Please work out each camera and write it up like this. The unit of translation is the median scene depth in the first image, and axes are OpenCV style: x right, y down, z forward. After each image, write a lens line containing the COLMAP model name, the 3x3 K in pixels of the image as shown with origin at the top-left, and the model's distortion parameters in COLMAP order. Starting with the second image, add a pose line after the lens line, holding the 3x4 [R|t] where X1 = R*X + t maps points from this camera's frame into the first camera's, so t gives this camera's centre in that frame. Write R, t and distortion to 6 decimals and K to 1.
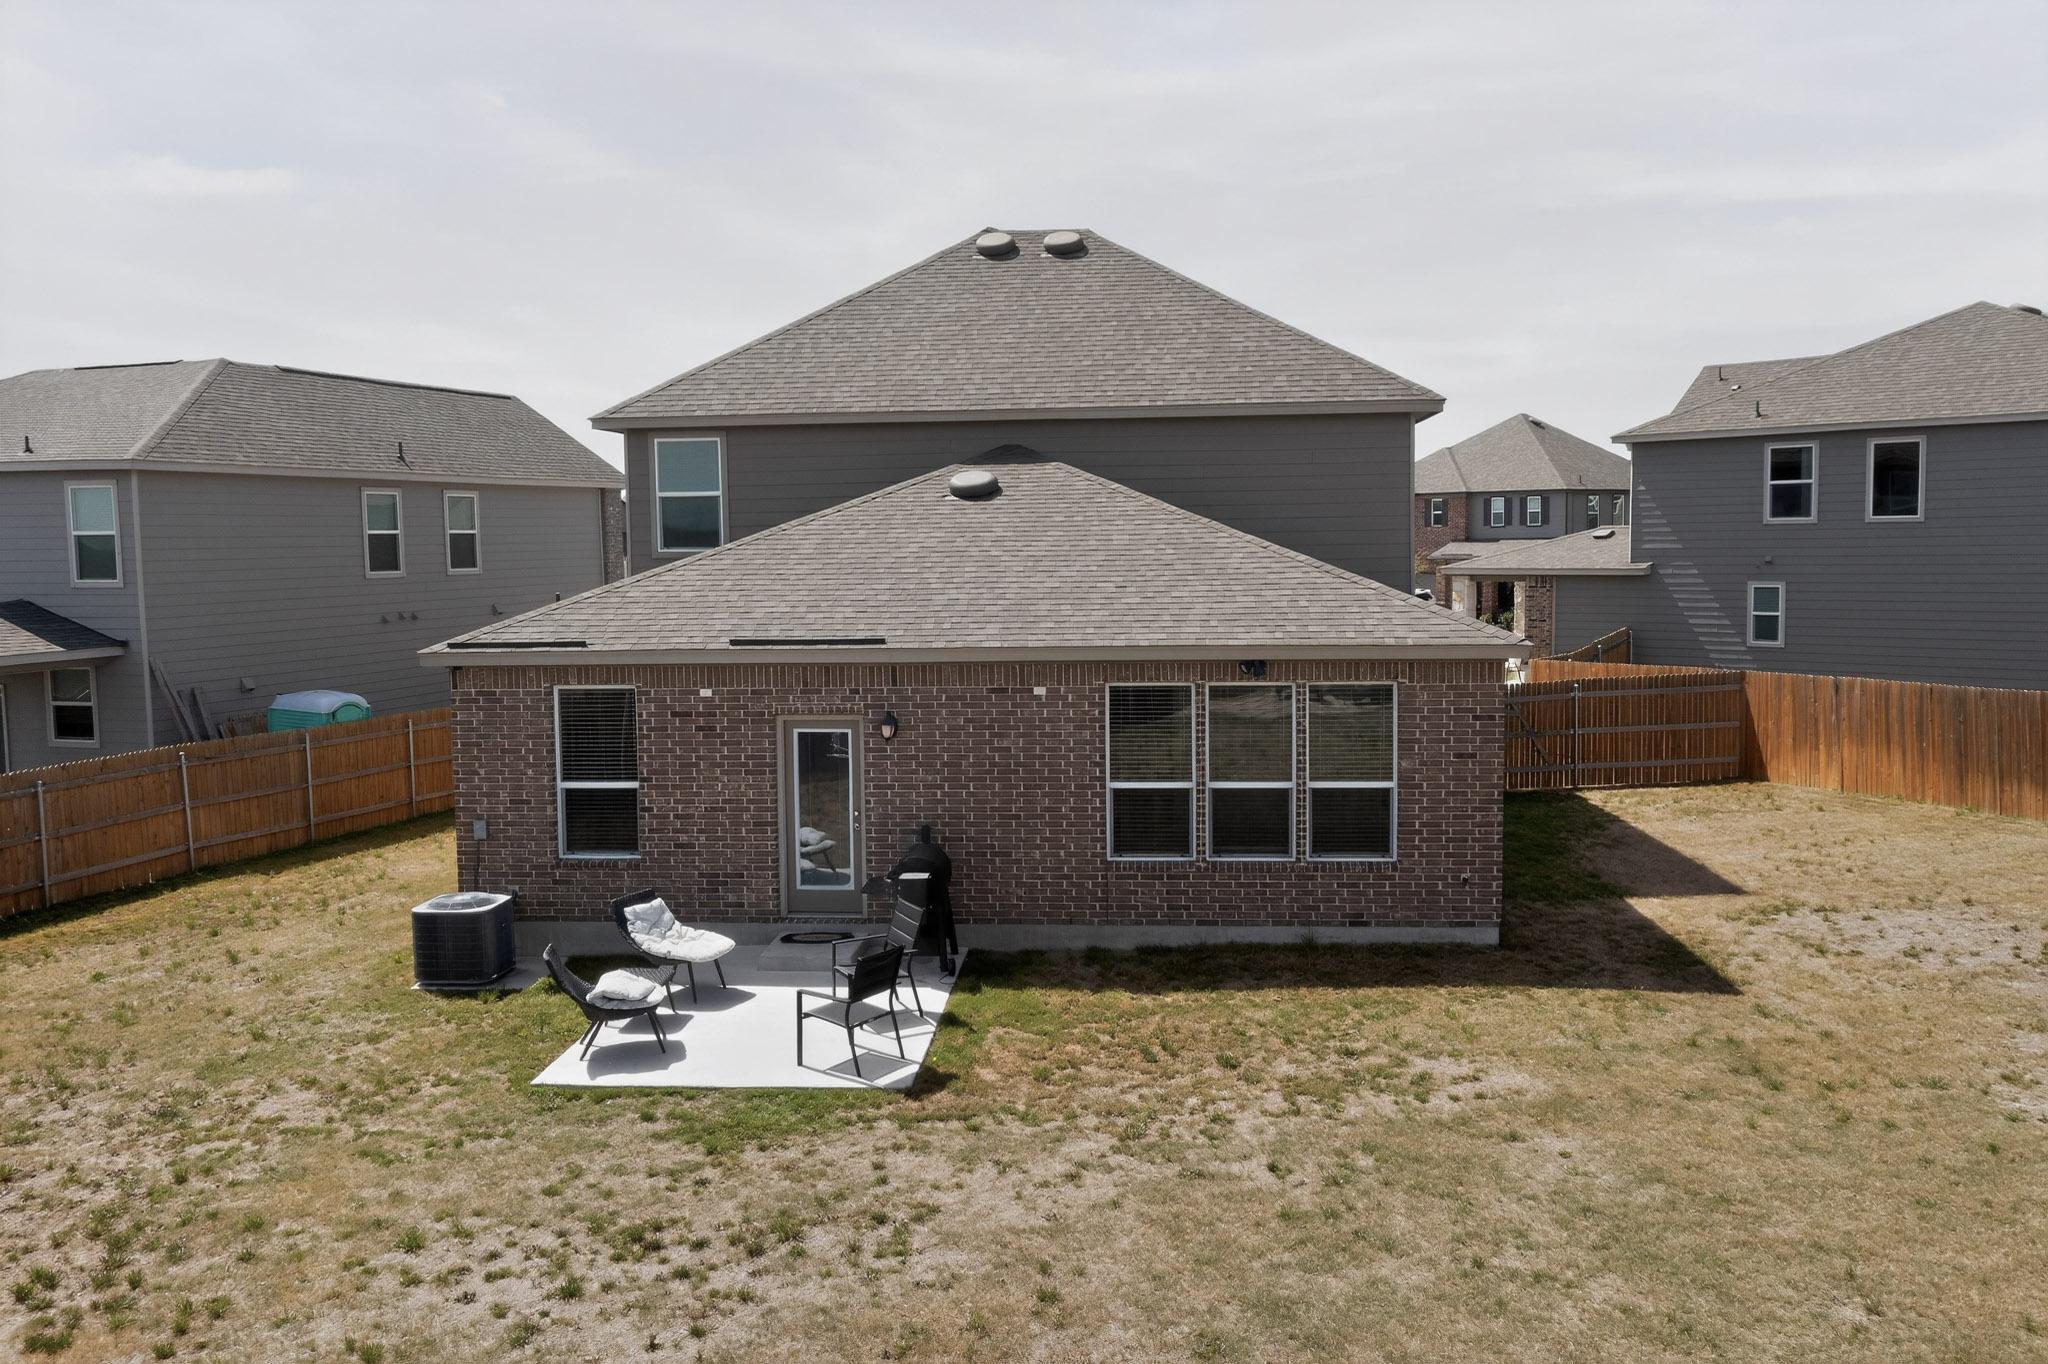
lens RADIAL K [[1611.9, 0, 1033.0], [0, 1611.9, 680.3], [0, 0, 1]] dist [-0.002674, -0.001721]
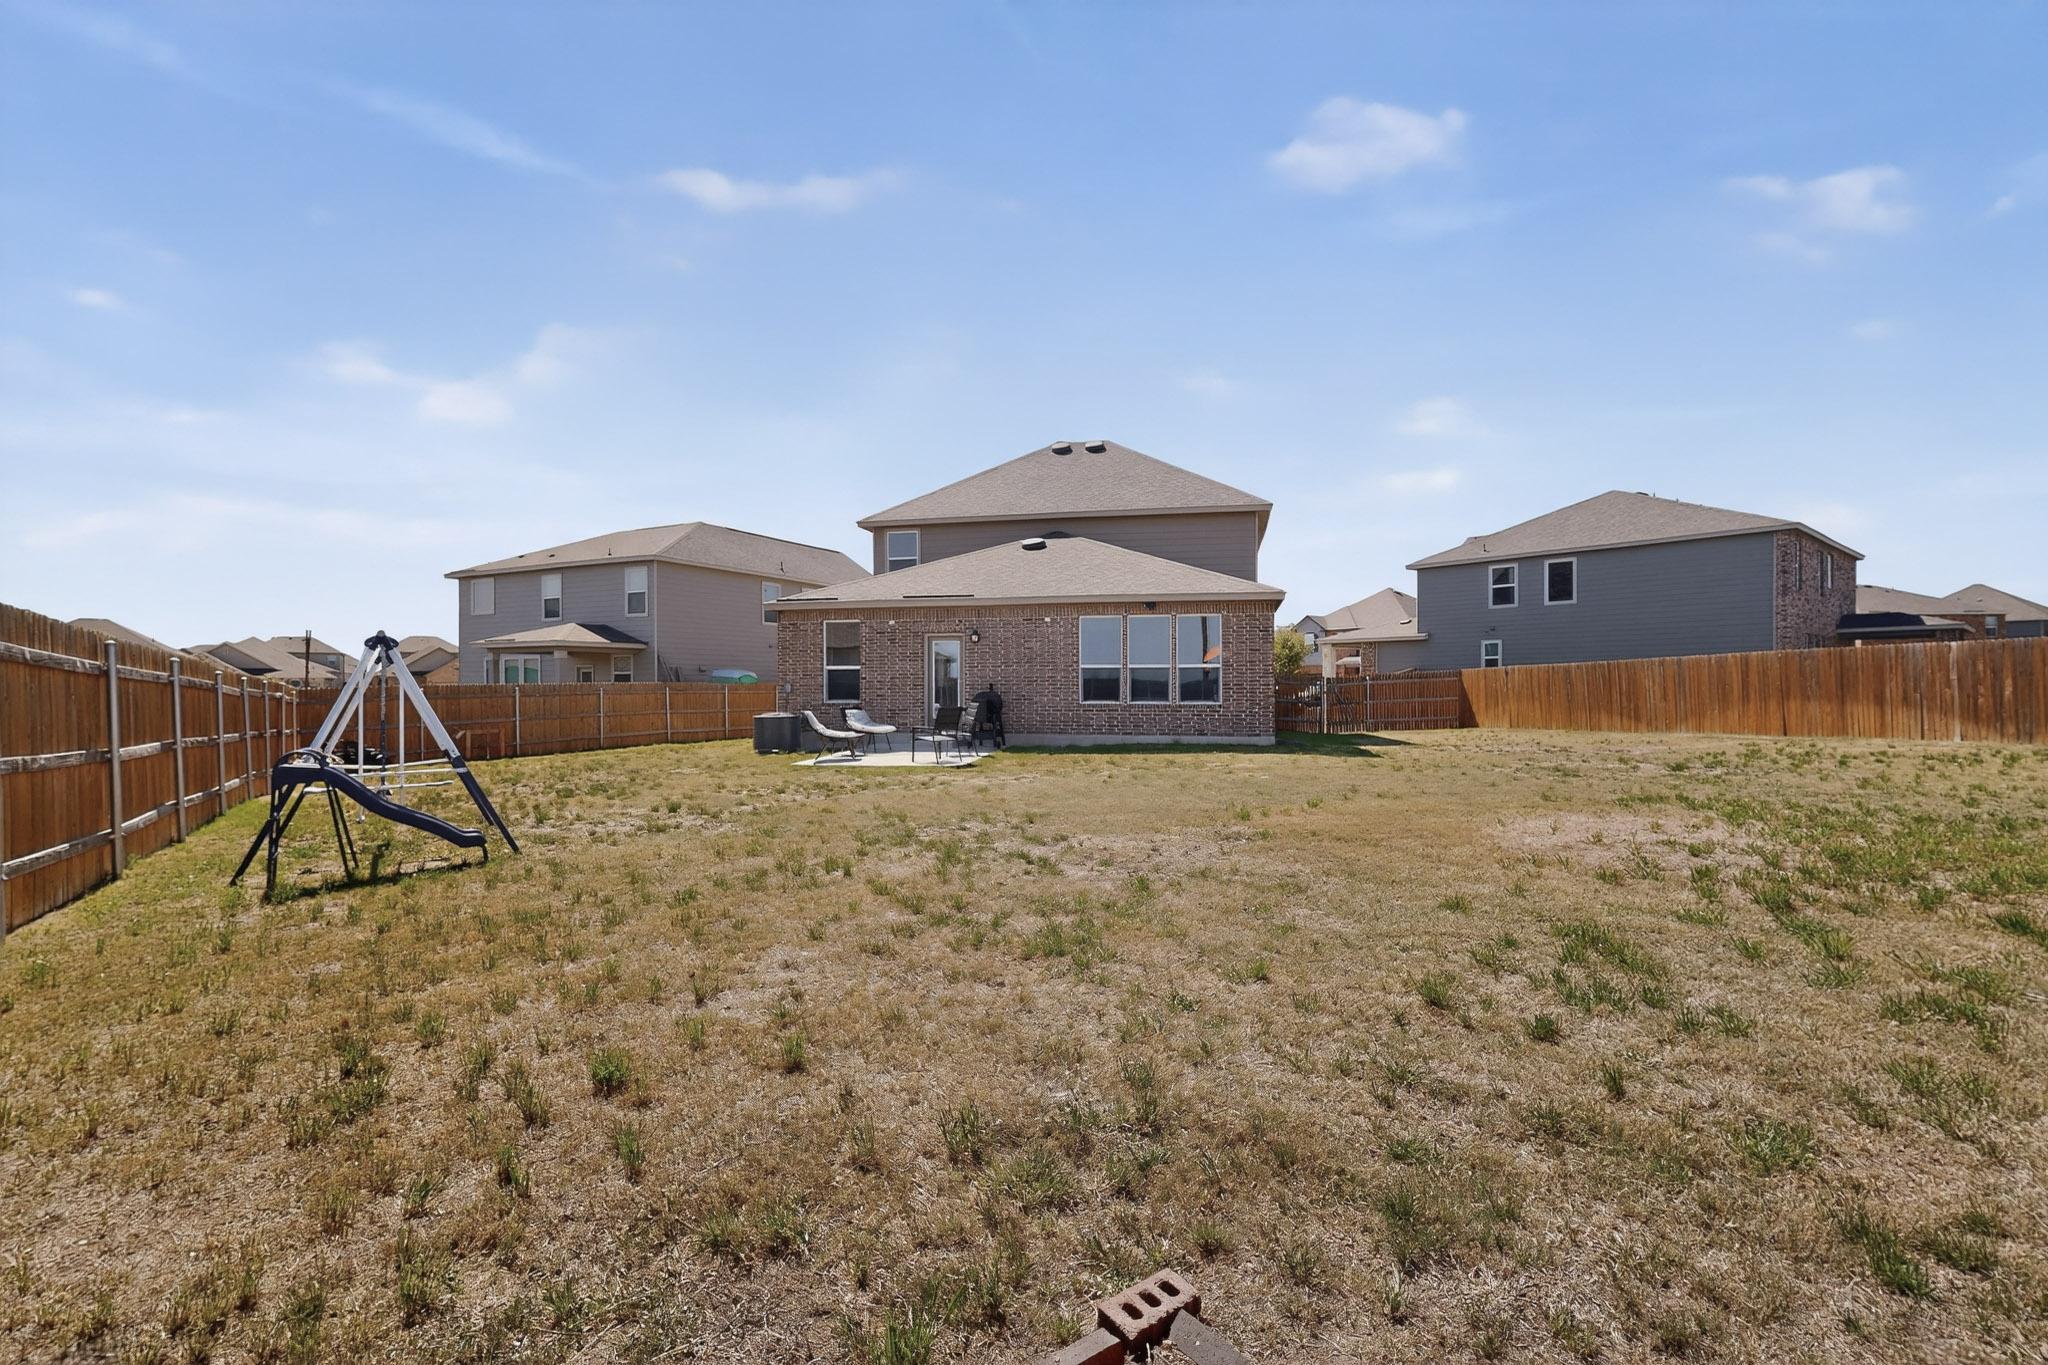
lens RADIAL K [[871.0, 0, 1021.2], [0, 871.0, 685.5], [0, 0, 1]] dist [-0.000481, -0.000020]
pose [[0.991855, 0.015941, -0.126374, 0.089738], [-0.025156, 0.997112, -0.071661, 0.135741], [0.124867, 0.074256, 0.989391, -0.084892]]
